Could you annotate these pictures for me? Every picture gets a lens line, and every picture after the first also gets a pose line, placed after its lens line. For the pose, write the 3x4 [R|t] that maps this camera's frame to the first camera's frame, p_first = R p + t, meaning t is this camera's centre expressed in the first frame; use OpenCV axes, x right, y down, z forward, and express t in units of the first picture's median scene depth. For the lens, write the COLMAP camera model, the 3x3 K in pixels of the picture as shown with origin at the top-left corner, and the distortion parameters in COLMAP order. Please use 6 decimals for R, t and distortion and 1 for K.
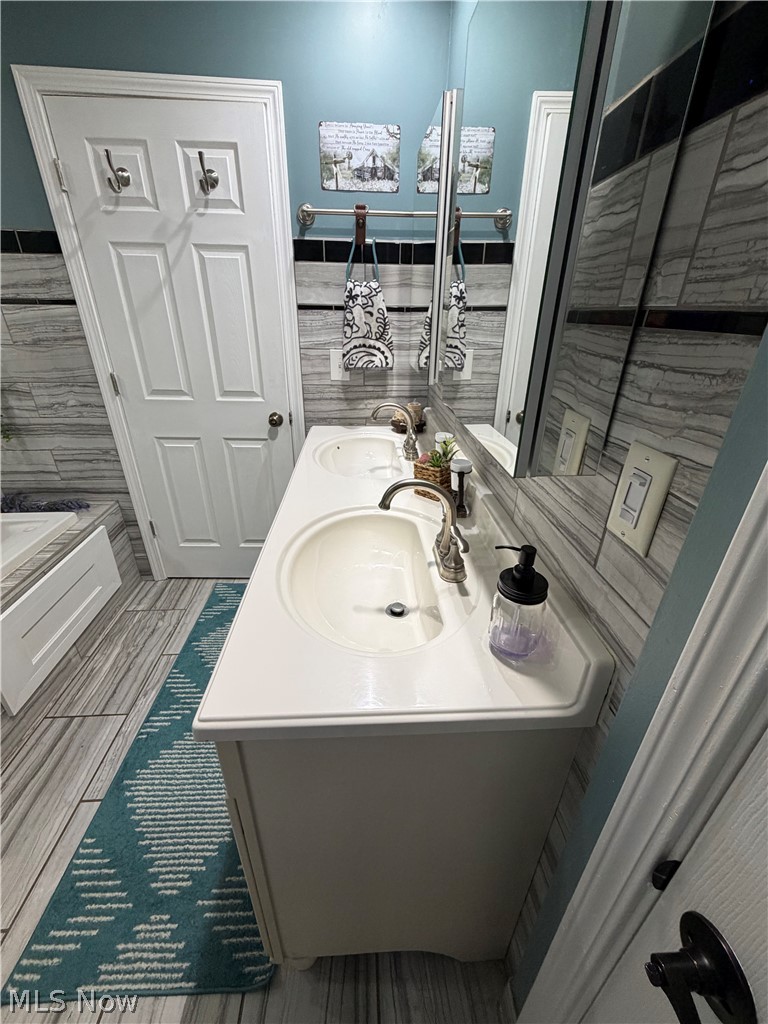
lens RADIAL K [[408.6, 0, 383.5], [0, 408.6, 509.0], [0, 0, 1]] dist [-0.000241, 0.000323]
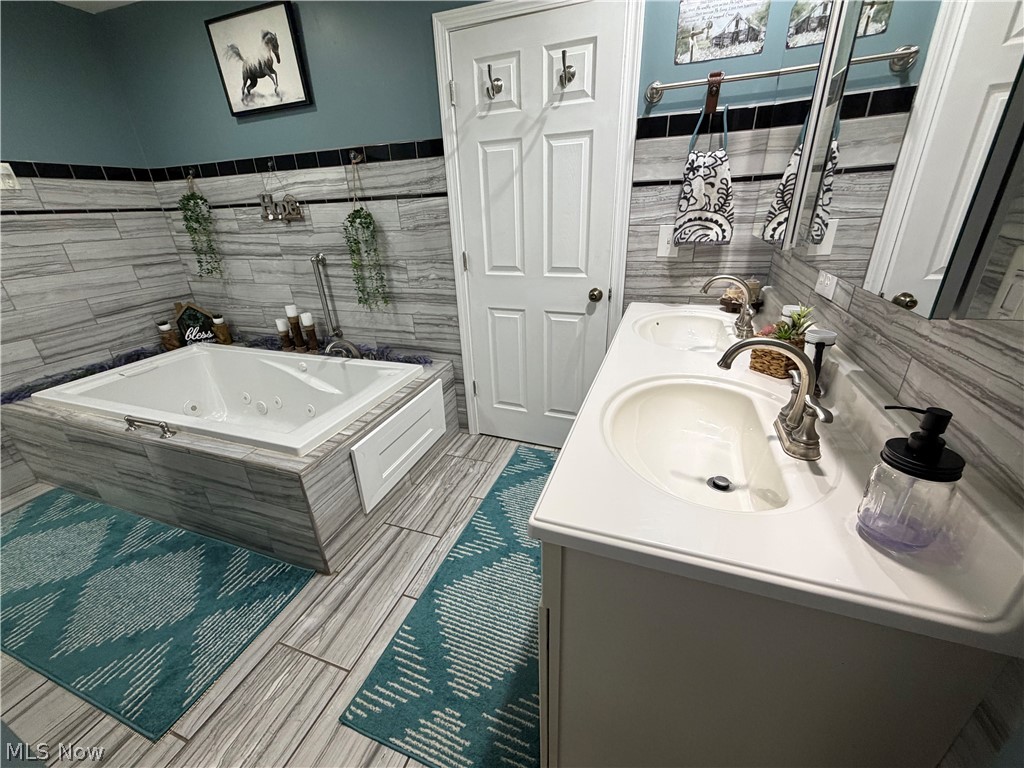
lens RADIAL K [[408.6, 0, 509.7], [0, 408.6, 386.3], [0, 0, 1]] dist [-0.000241, 0.000323]
pose [[0.914543, 0.113963, -0.388101, -0.040952], [-0.129118, 0.991543, -0.013101, 0.060884], [0.383326, 0.062092, 0.921524, -0.025507]]
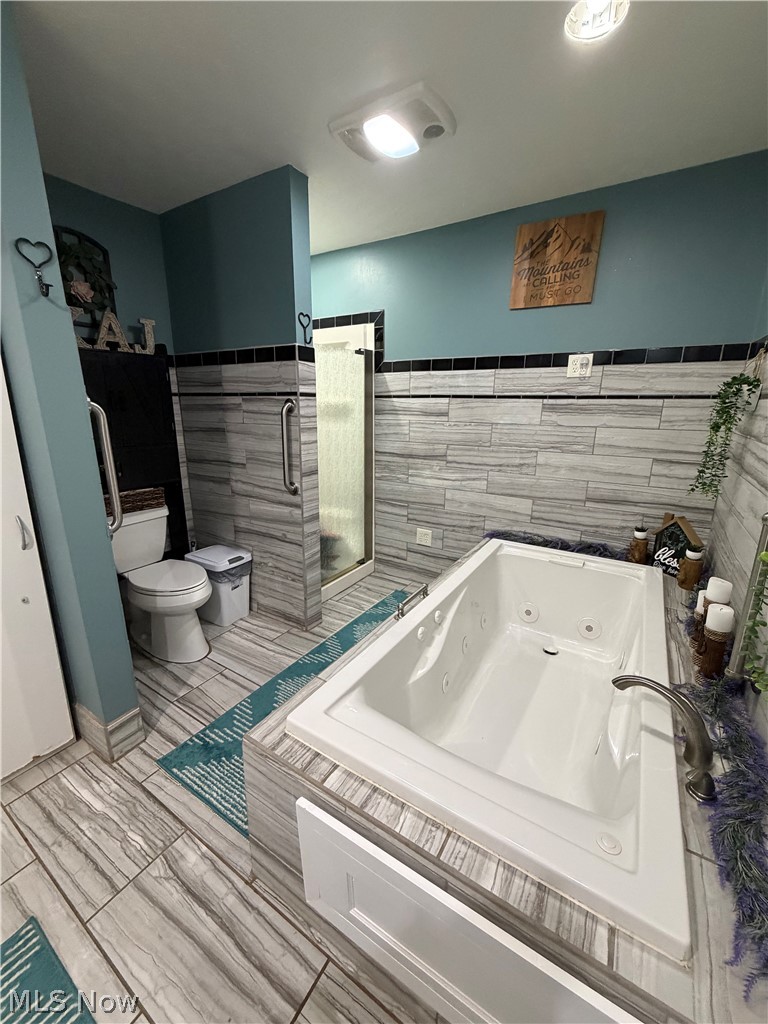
lens RADIAL K [[408.6, 0, 381.2], [0, 408.6, 509.0], [0, 0, 1]] dist [-0.000241, 0.000323]
pose [[-0.588892, 0.186480, -0.786404, -0.458224], [-0.373563, 0.800040, 0.469453, -0.410463], [0.716699, 0.570229, -0.401475, 0.856840]]
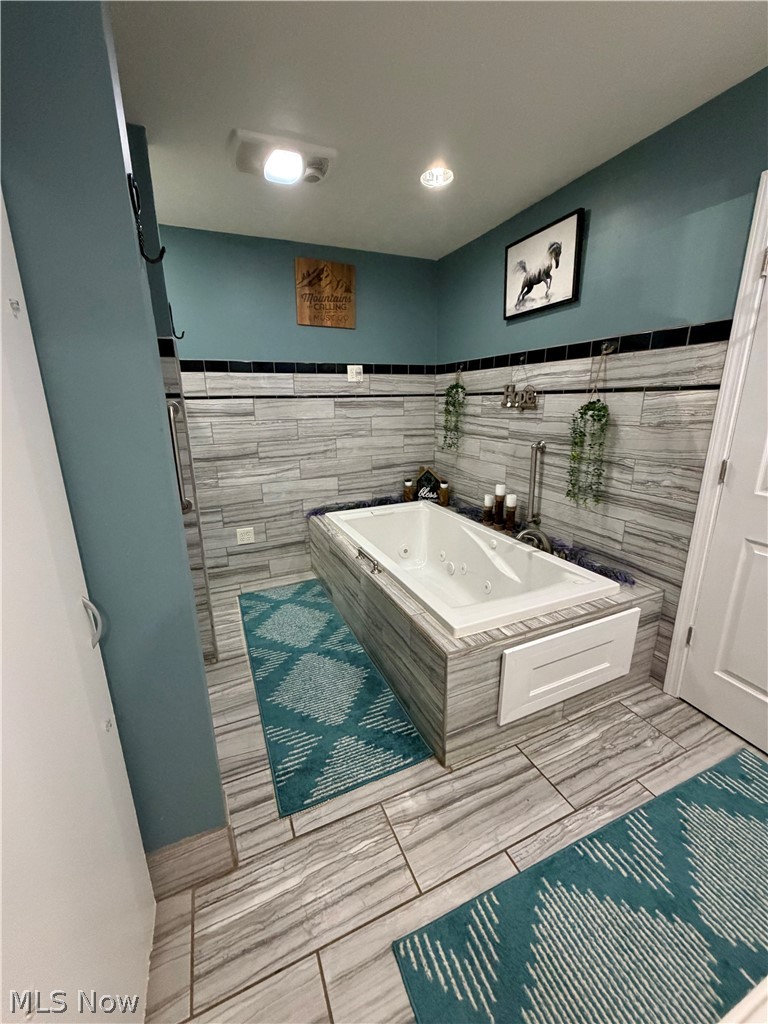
lens RADIAL K [[408.6, 0, 382.8], [0, 408.6, 509.1], [0, 0, 1]] dist [-0.000241, 0.000323]
pose [[0.339124, 0.221778, -0.914226, -0.088882], [-0.397825, 0.914451, 0.074263, -0.003456], [0.852485, 0.338518, 0.398341, 0.049762]]
